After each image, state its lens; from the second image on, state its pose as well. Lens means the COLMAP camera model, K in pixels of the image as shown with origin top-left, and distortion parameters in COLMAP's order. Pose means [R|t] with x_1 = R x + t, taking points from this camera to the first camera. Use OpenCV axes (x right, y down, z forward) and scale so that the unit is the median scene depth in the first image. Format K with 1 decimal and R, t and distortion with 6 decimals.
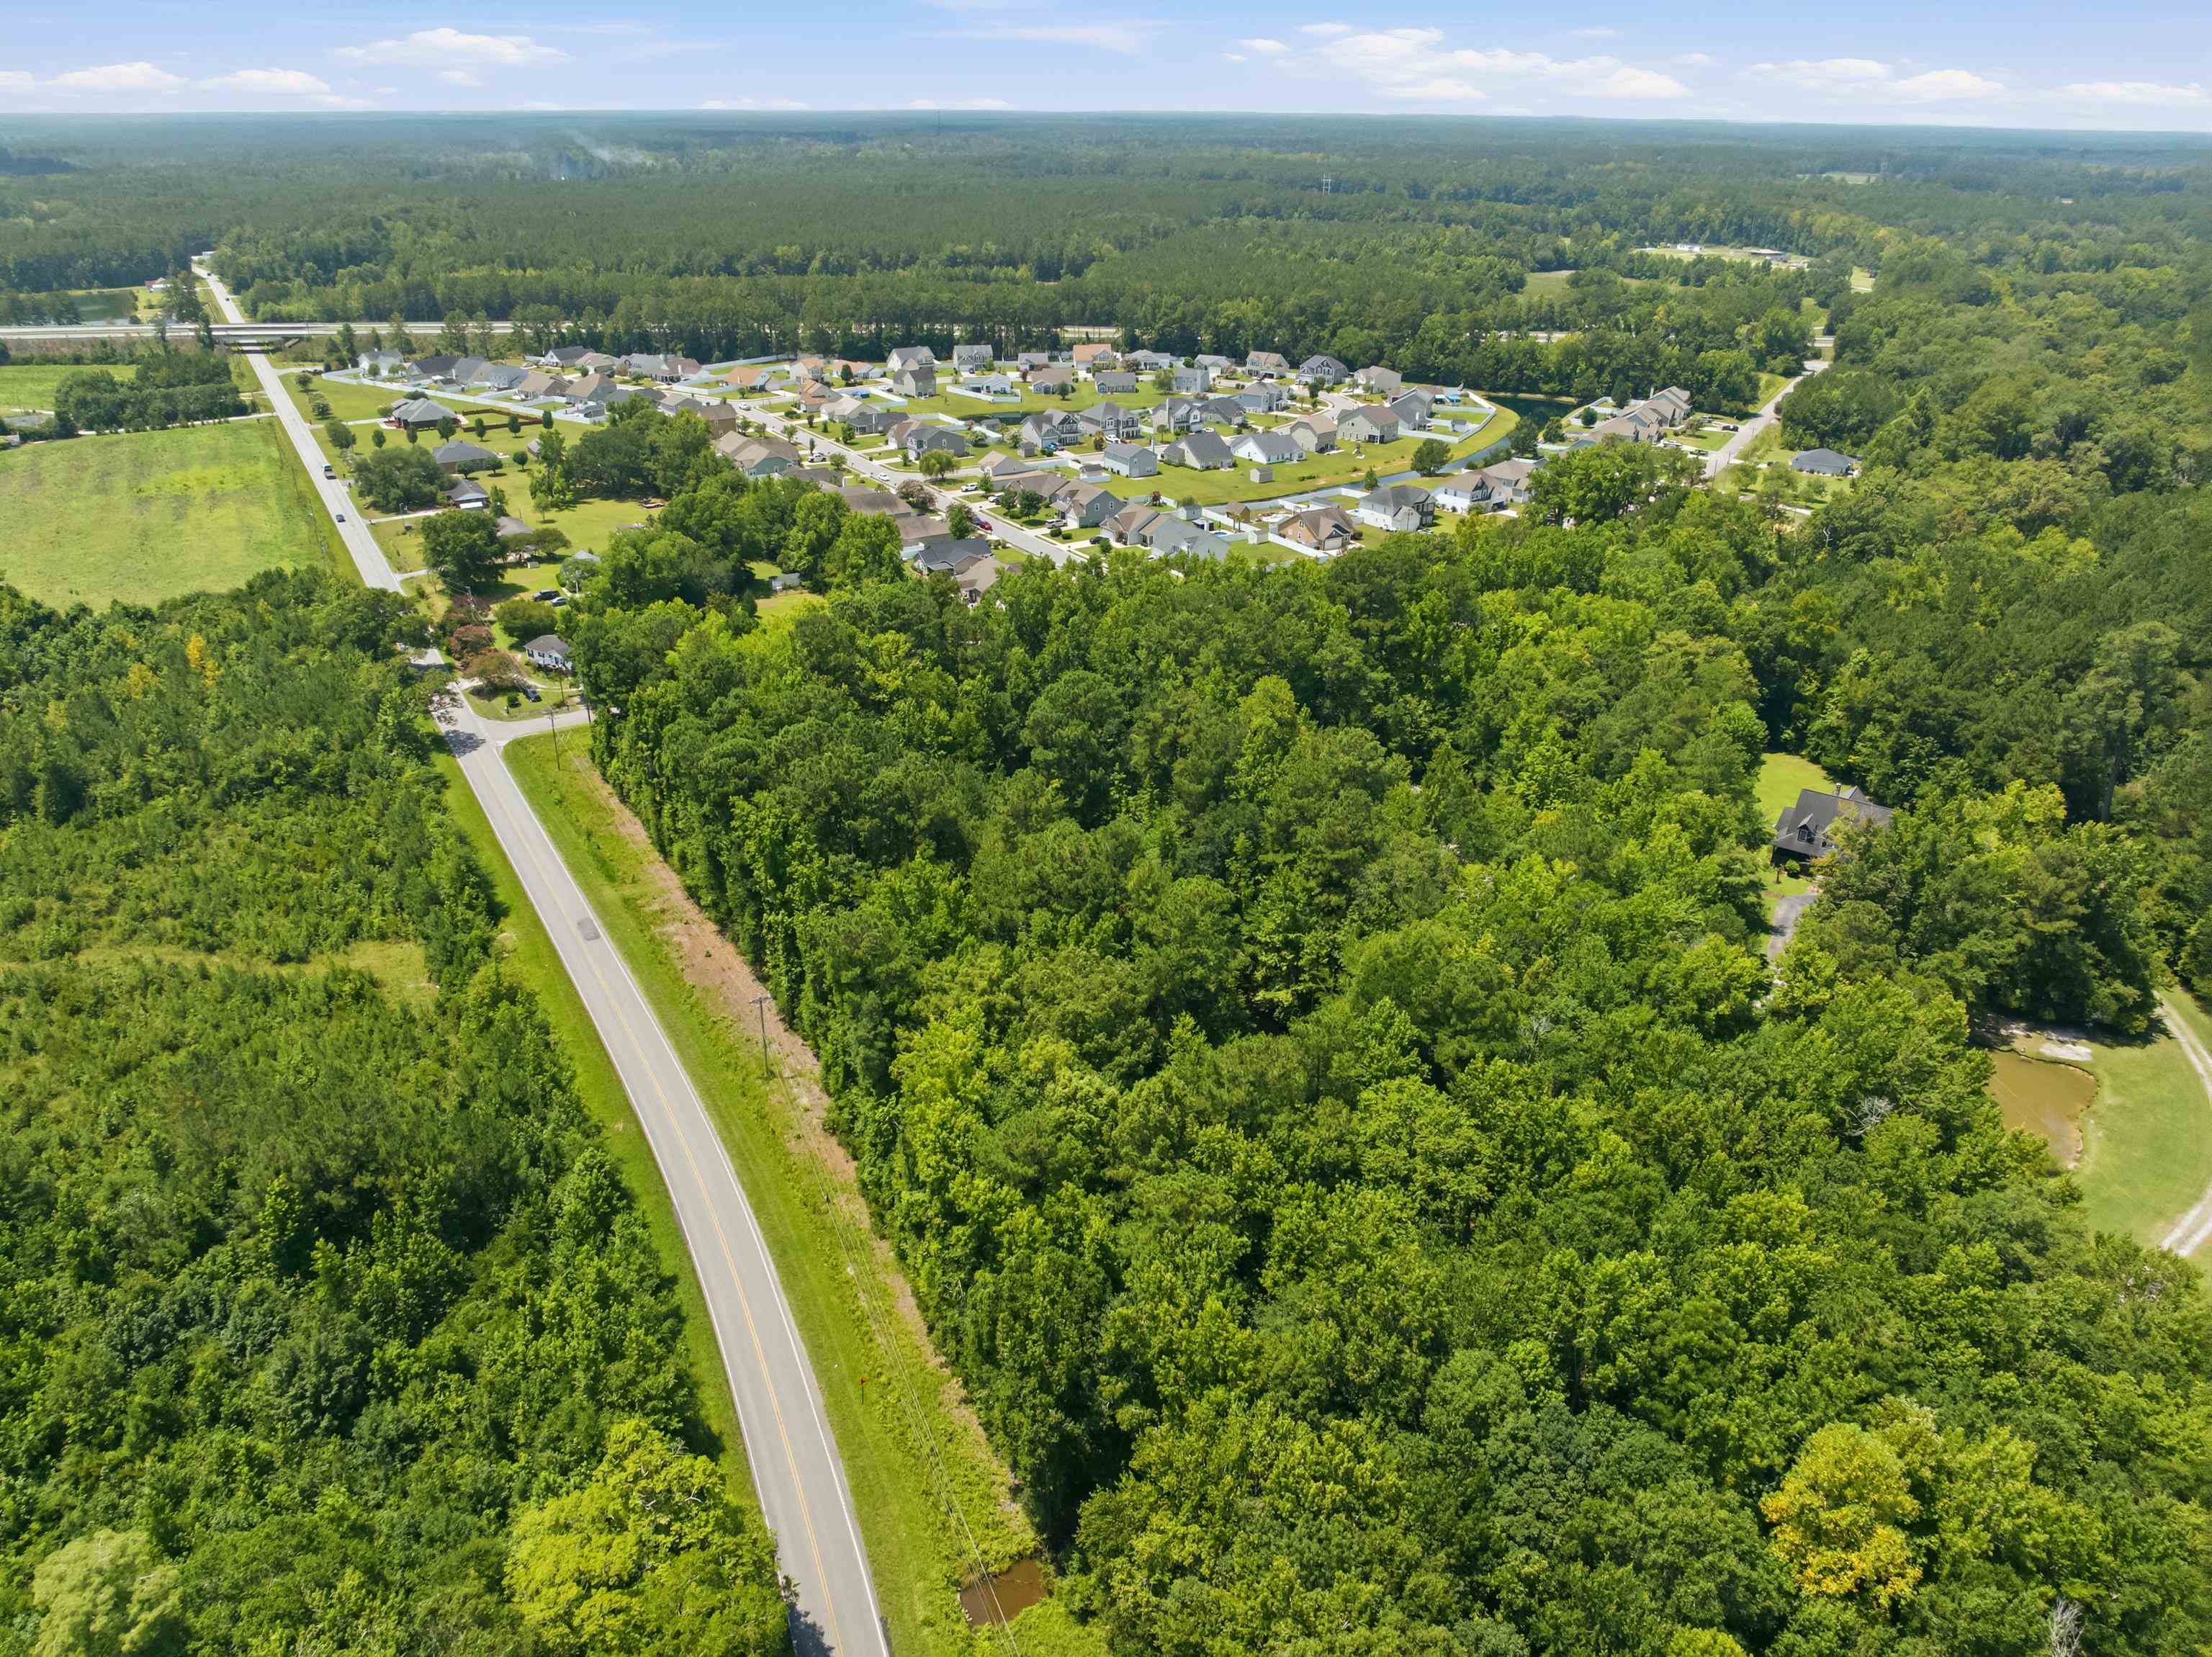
lens RADIAL K [[1552.2, 0, 1138.8], [0, 1552.2, 832.6], [0, 0, 1]] dist [-0.063020, 0.029540]
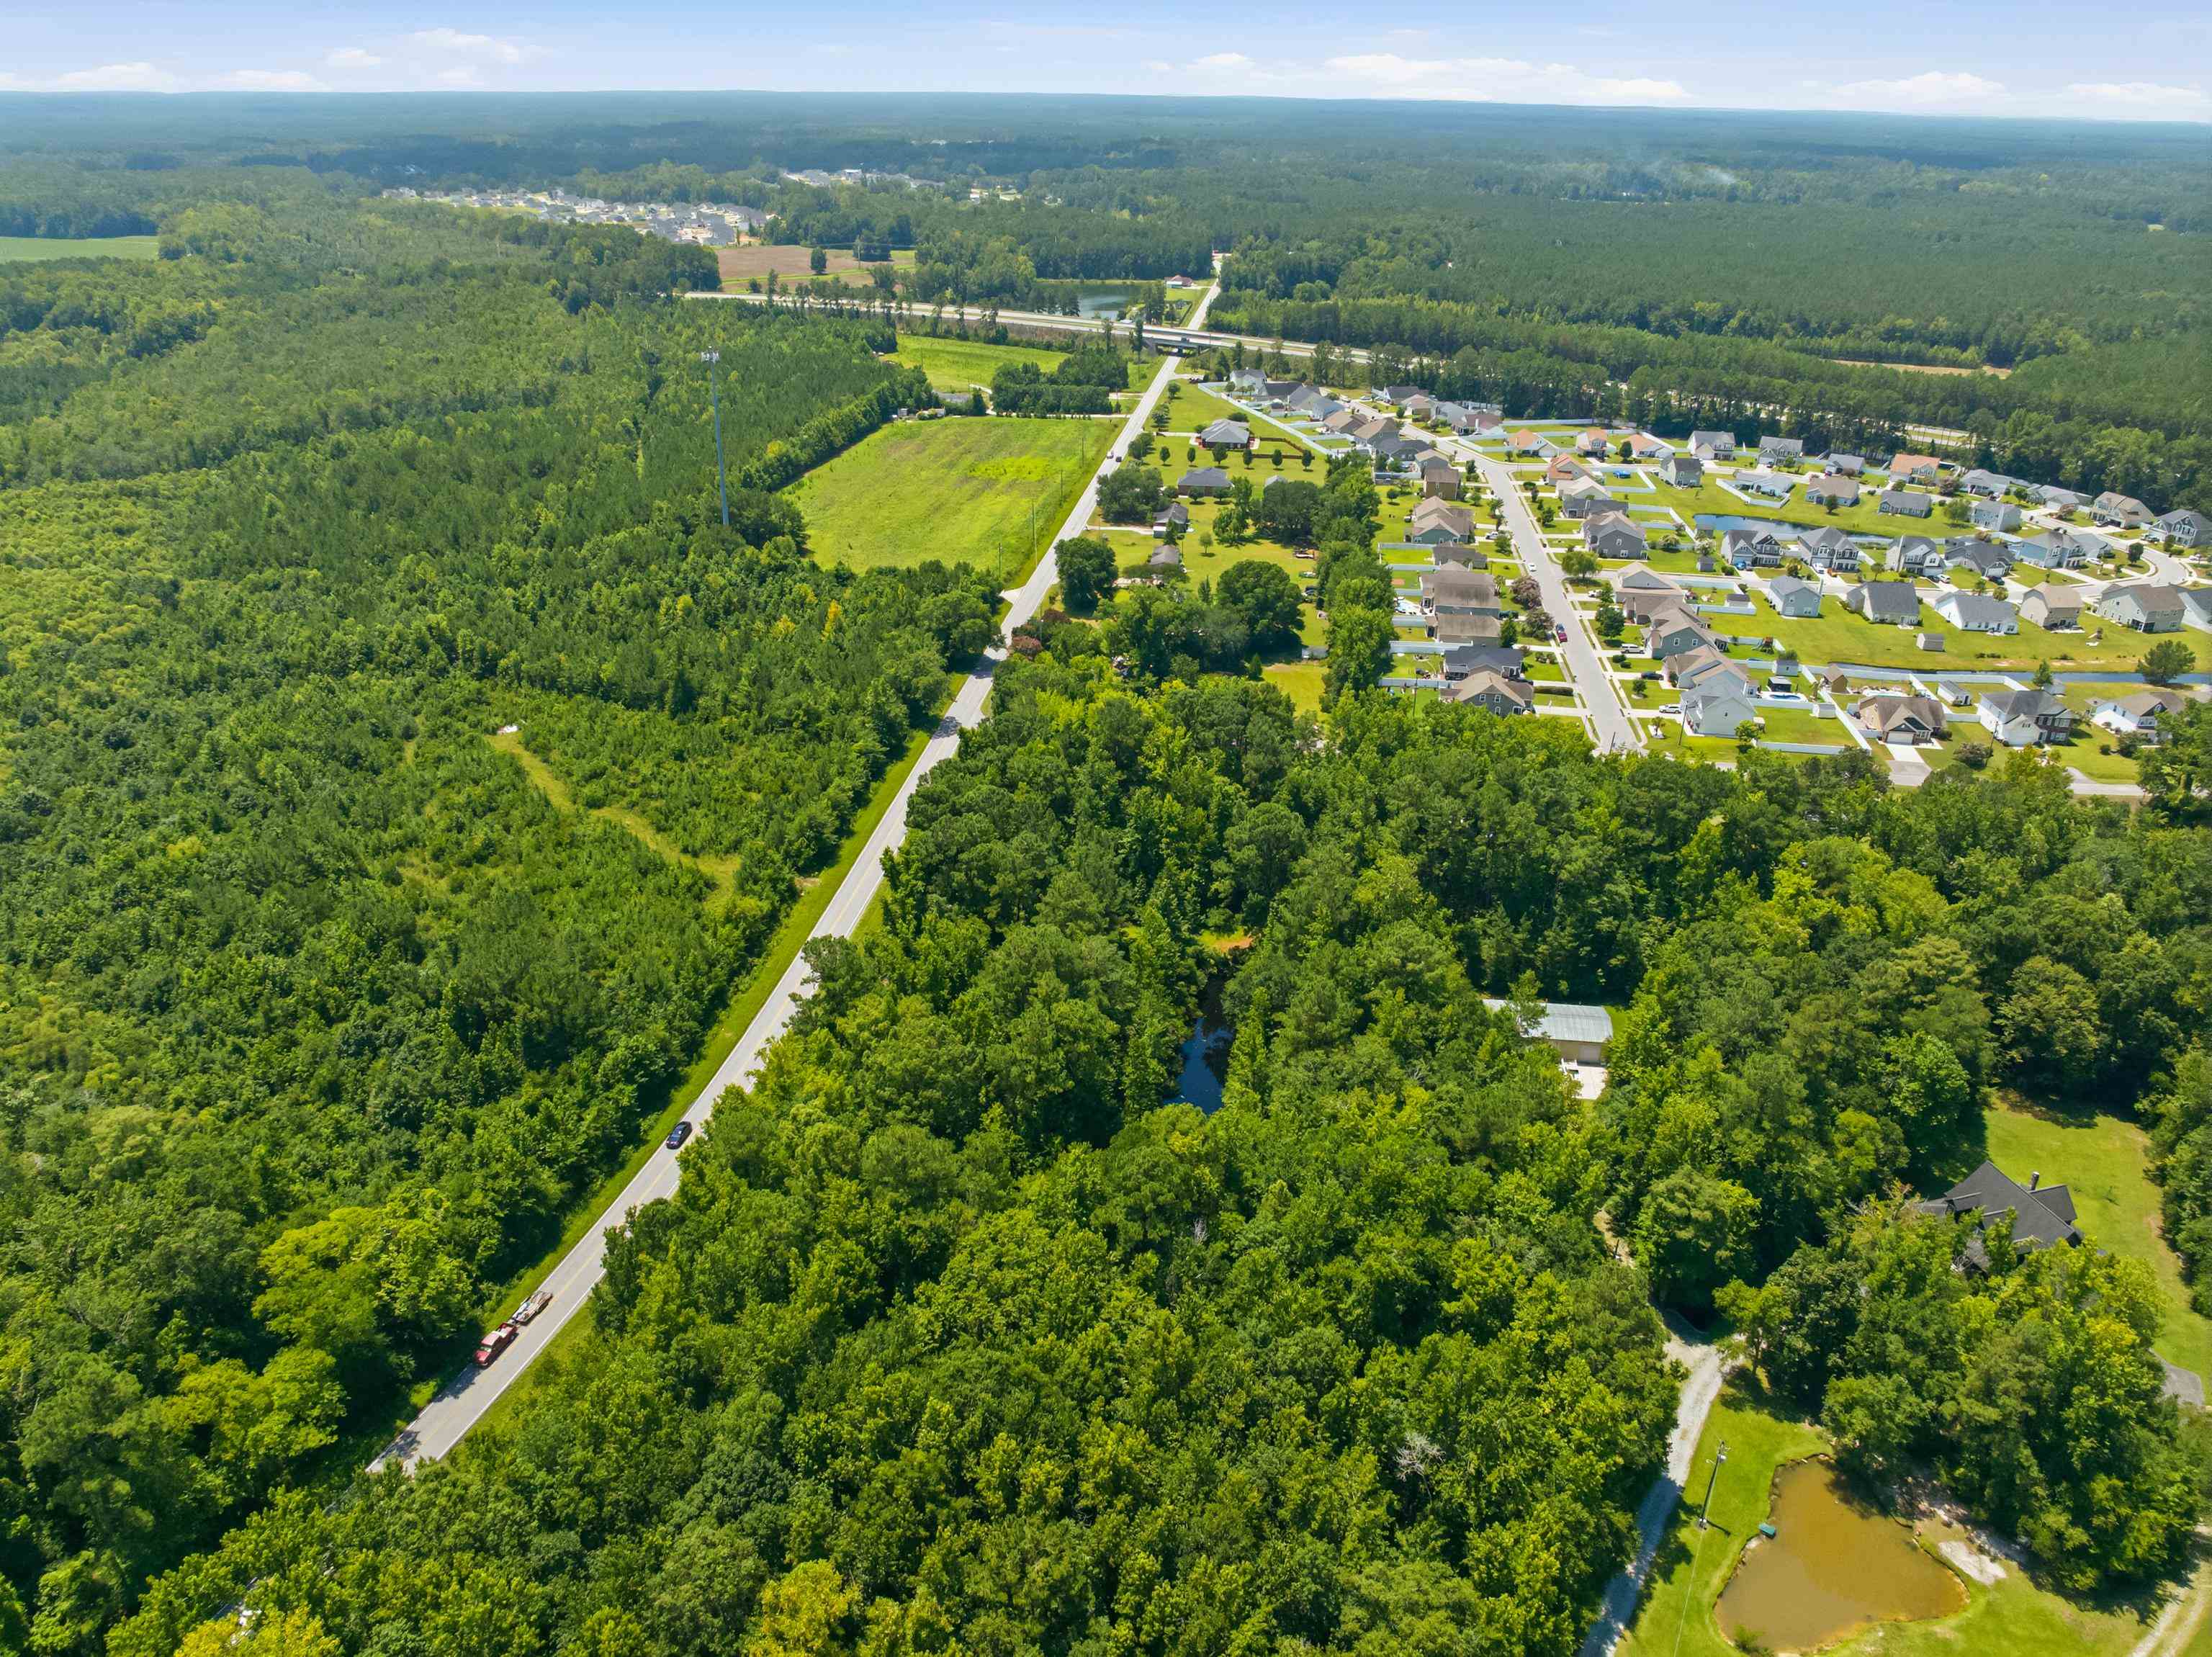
lens RADIAL K [[1552.2, 0, 1138.8], [0, 1552.2, 832.6], [0, 0, 1]] dist [-0.063020, 0.029540]
pose [[0.780686, 0.277956, -0.559705, 0.222950], [-0.276357, 0.956858, 0.089719, -0.068237], [0.560496, 0.084636, 0.823821, 0.010899]]
